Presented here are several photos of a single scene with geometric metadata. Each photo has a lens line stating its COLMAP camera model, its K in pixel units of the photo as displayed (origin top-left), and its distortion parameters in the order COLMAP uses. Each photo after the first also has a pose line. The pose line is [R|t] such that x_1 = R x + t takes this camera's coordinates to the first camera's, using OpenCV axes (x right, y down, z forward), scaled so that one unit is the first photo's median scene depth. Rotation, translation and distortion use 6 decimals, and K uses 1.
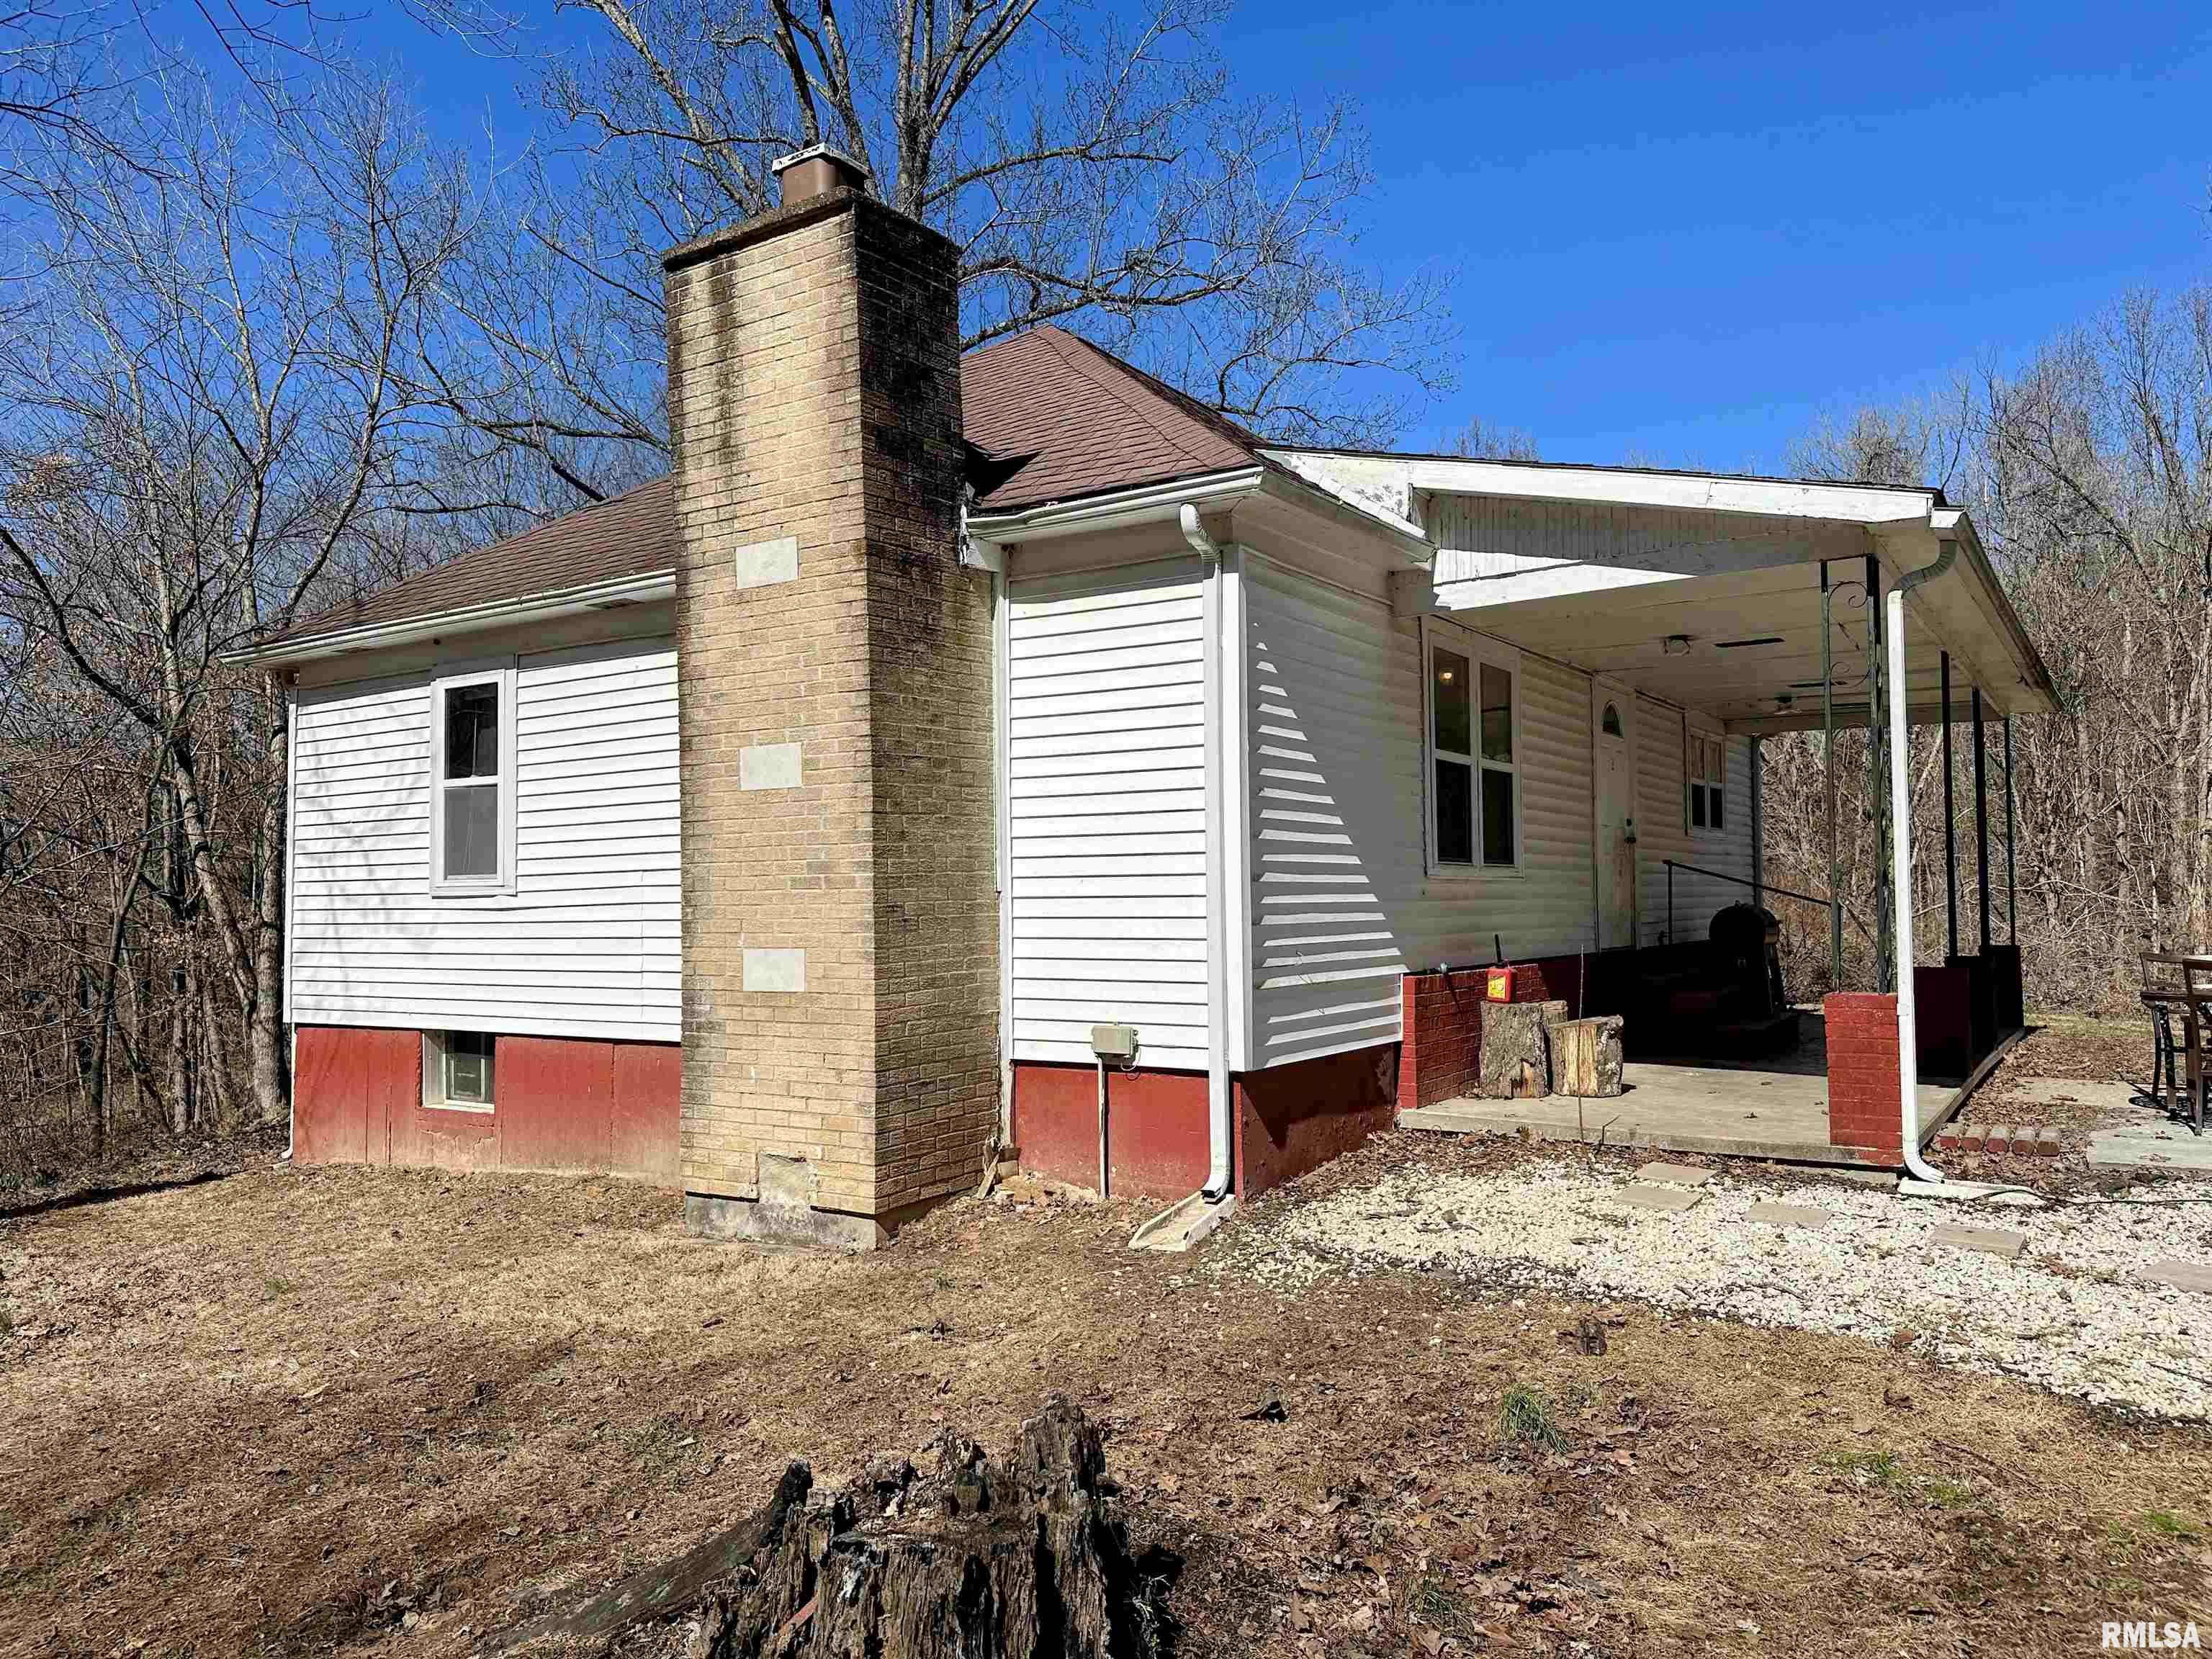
lens RADIAL K [[1531.7, 0, 1112.0], [0, 1531.7, 823.4], [0, 0, 1]] dist [0.132427, -0.208600]
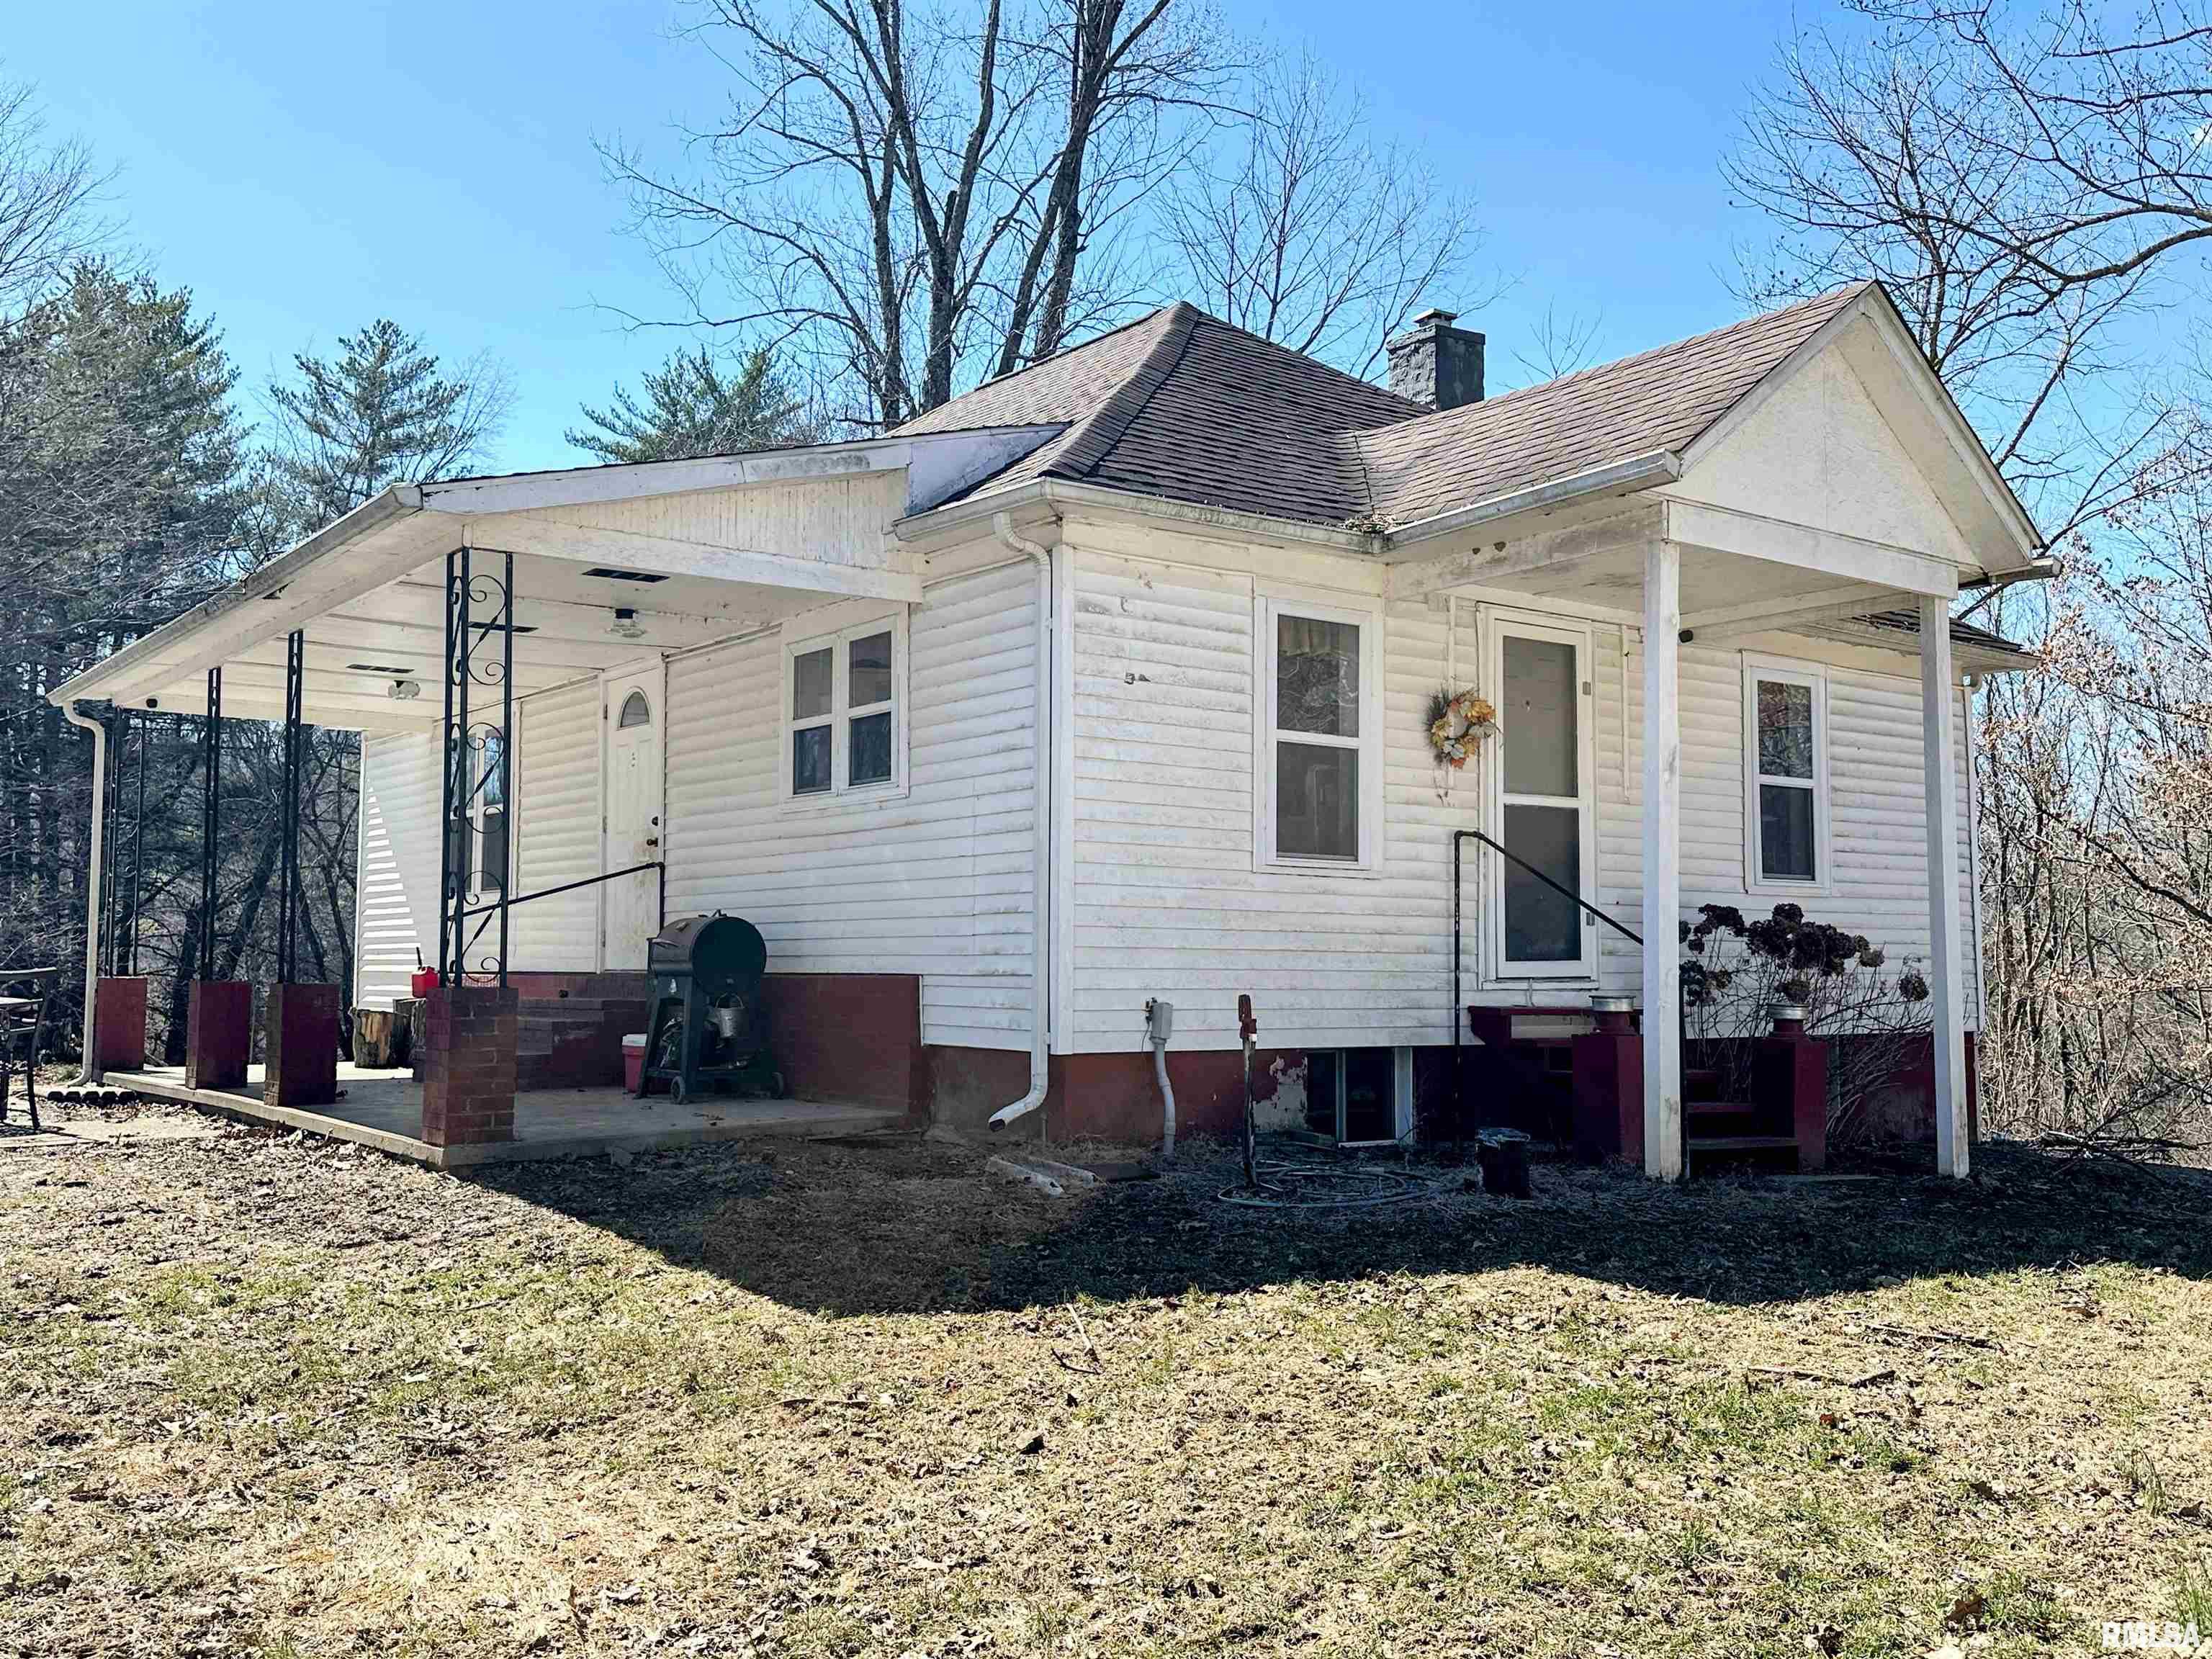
lens RADIAL K [[1938.2, 0, 1106.0], [0, 1938.2, 829.5], [0, 0, 1]] dist [0.150761, -0.295388]
pose [[-0.316380, -0.054666, -0.947056, 1.837322], [0.046798, 0.996223, -0.073138, 0.134890], [0.947478, -0.067459, -0.312627, 2.293174]]
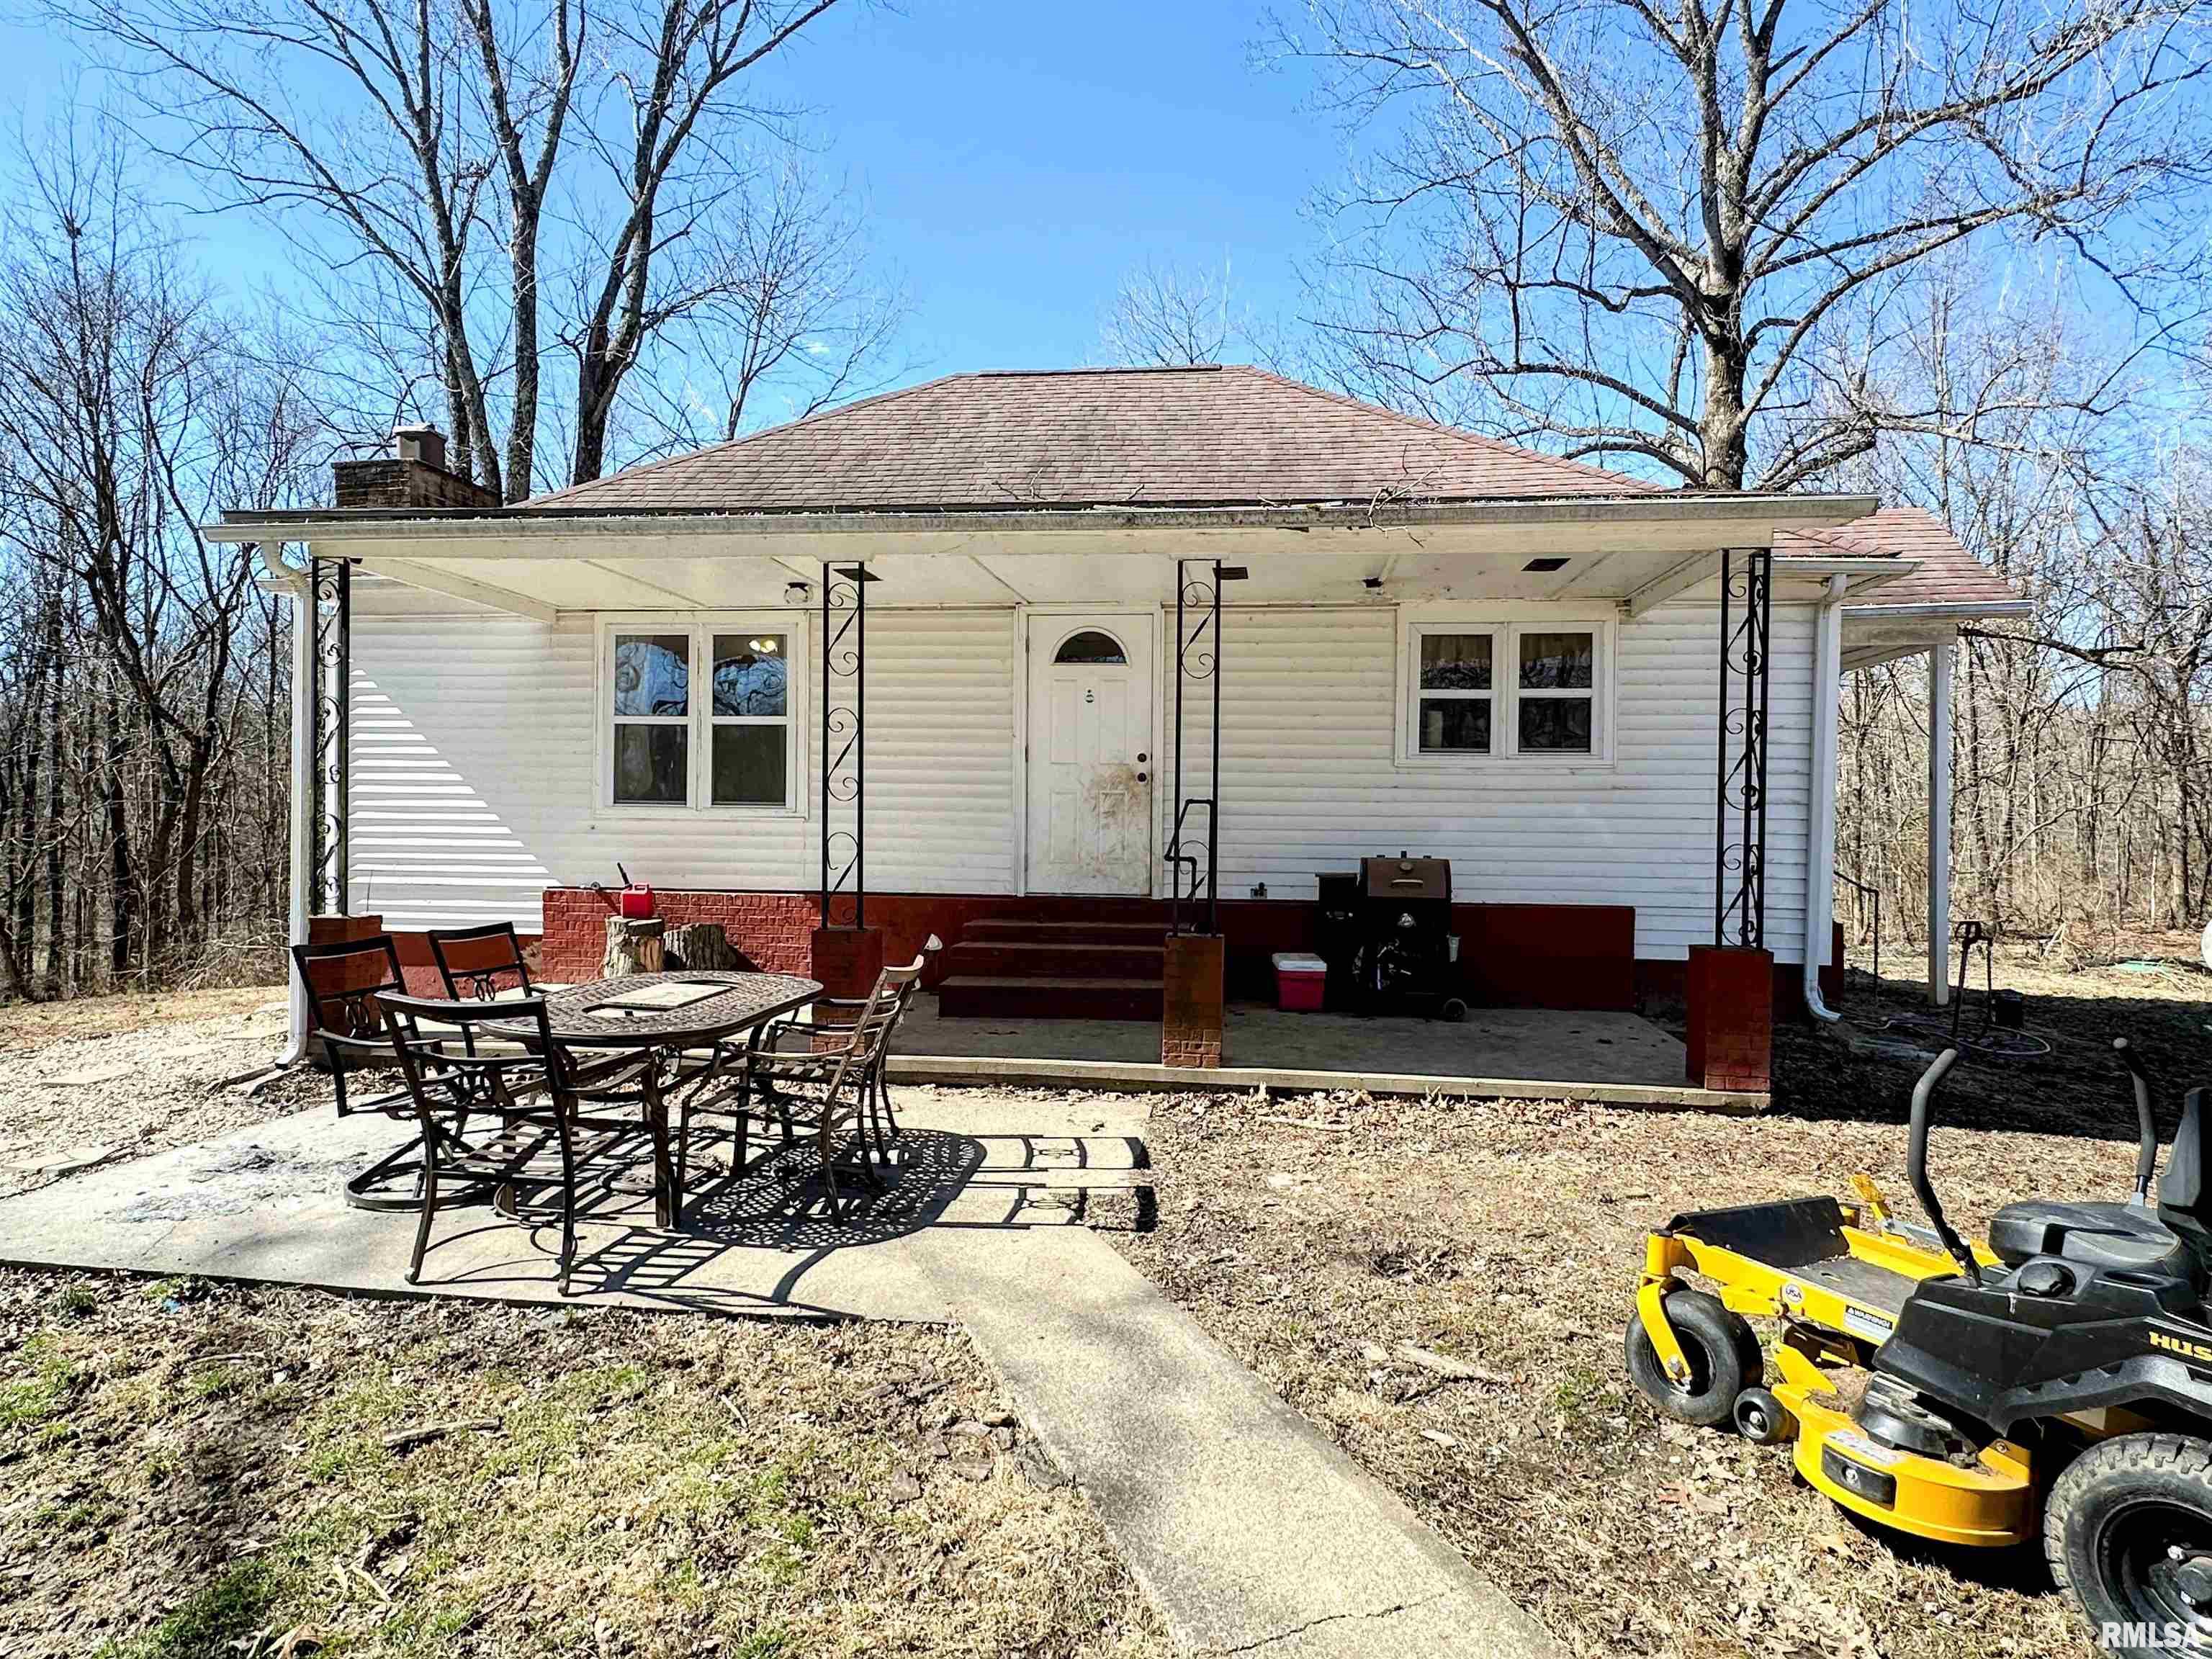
lens RADIAL K [[1259.6, 0, 1106.0], [0, 1259.6, 829.5], [0, 0, 1]] dist [-0.005774, 0.001266]
pose [[0.450795, 0.026075, -0.892246, 1.438683], [0.027673, 0.998685, 0.043167, 0.012713], [0.892198, -0.044151, 0.449481, 0.960122]]
